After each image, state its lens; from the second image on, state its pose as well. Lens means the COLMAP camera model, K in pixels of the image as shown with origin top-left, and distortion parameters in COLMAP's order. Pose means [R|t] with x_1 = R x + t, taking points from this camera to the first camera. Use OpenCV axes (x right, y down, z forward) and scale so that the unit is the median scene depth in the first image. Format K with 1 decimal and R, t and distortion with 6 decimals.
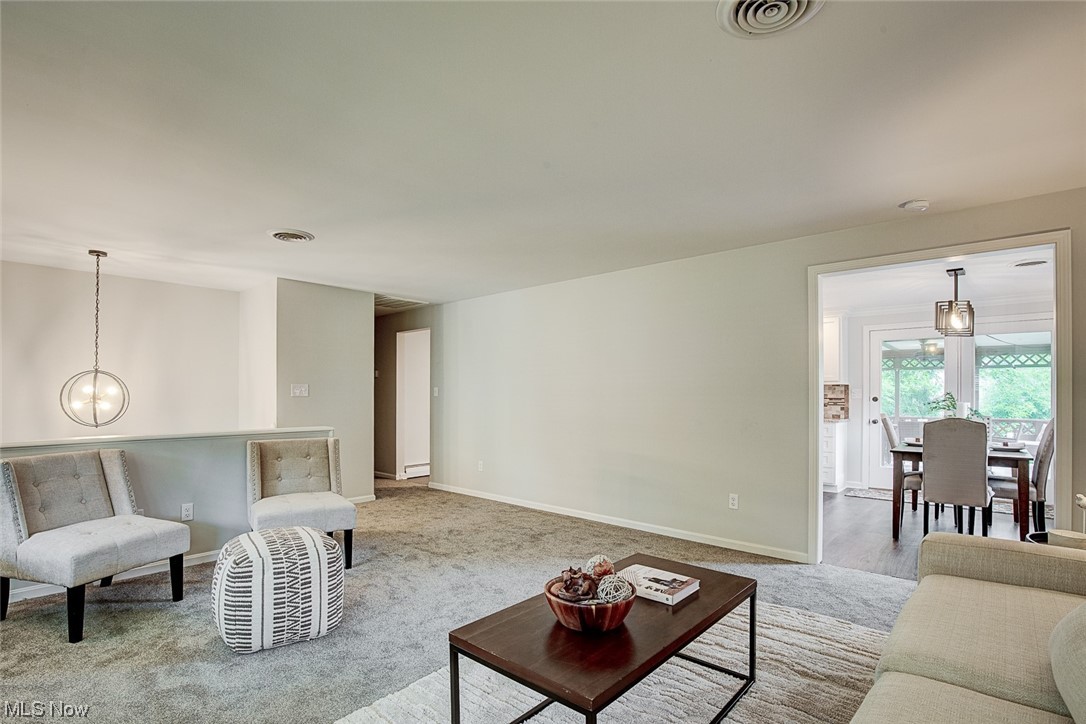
lens RADIAL K [[519.9, 0, 560.2], [0, 519.9, 394.8], [0, 0, 1]] dist [-0.013450, 0.000341]
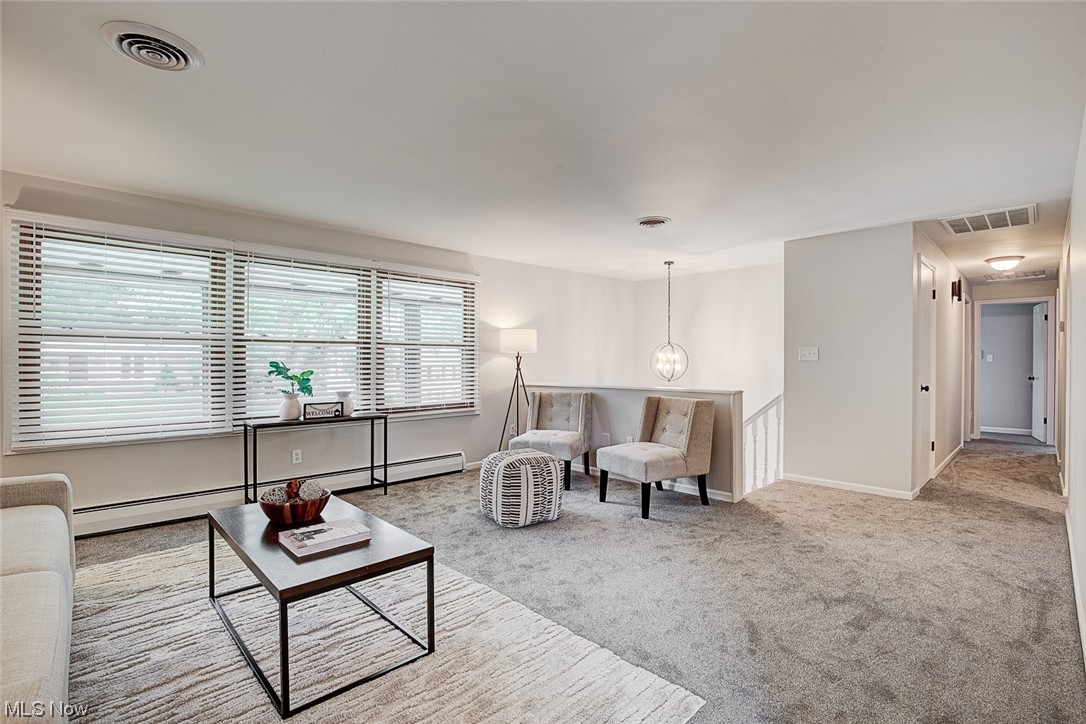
lens RADIAL K [[513.9, 0, 546.4], [0, 513.9, 363.1], [0, 0, 1]] dist [-0.022610, 0.000506]
pose [[-0.091687, 0.003715, -0.995781, 0.615063], [0.001619, 0.999992, 0.003582, 0.005324], [0.995787, -0.001284, -0.091692, 0.813388]]
